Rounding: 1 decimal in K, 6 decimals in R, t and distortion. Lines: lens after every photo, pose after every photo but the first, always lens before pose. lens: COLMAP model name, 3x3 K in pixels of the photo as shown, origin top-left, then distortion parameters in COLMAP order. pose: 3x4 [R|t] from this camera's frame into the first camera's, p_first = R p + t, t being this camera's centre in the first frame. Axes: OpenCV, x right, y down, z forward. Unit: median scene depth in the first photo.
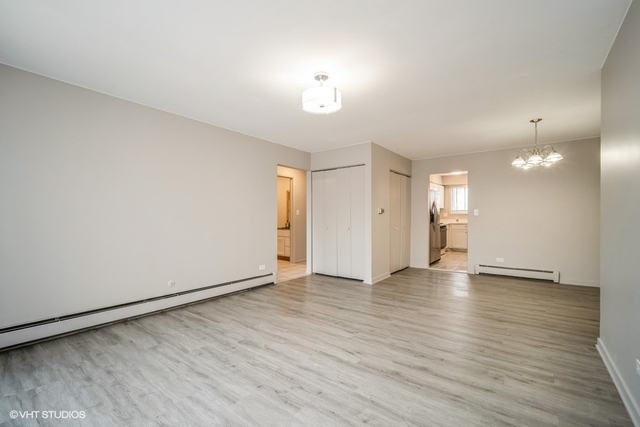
lens RADIAL K [[282.4, 0, 318.4], [0, 282.4, 214.1], [0, 0, 1]] dist [-0.002264, 0.001935]
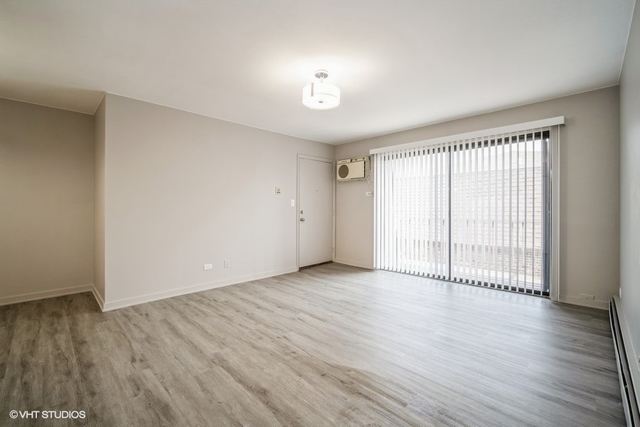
lens RADIAL K [[282.4, 0, 321.0], [0, 282.4, 209.2], [0, 0, 1]] dist [-0.002264, 0.001935]
pose [[-0.993521, -0.001700, 0.113636, -0.103079], [-0.002813, 0.999950, -0.009636, 0.025621], [-0.113613, -0.009893, -0.993476, 2.000337]]
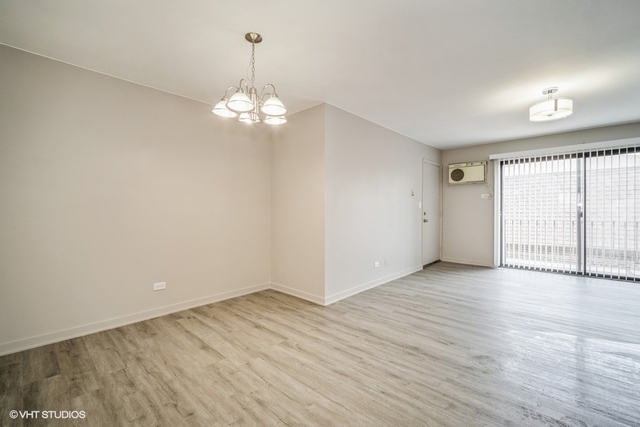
lens RADIAL K [[282.4, 0, 322.8], [0, 282.4, 209.7], [0, 0, 1]] dist [-0.002264, 0.001935]
pose [[-0.996679, 0.005357, 0.081250, 0.831863], [0.003699, 0.999782, -0.020549, 0.039850], [-0.081342, -0.020181, -0.996482, 2.198256]]
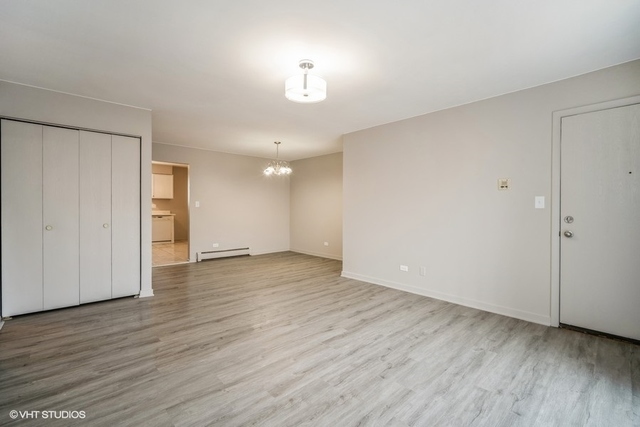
lens RADIAL K [[282.4, 0, 317.5], [0, 282.4, 215.8], [0, 0, 1]] dist [-0.002264, 0.001935]
pose [[0.171118, -0.022304, 0.984998, -0.909181], [-0.017452, 0.999518, 0.025665, 0.003747], [-0.985096, -0.021581, 0.170646, 0.784233]]
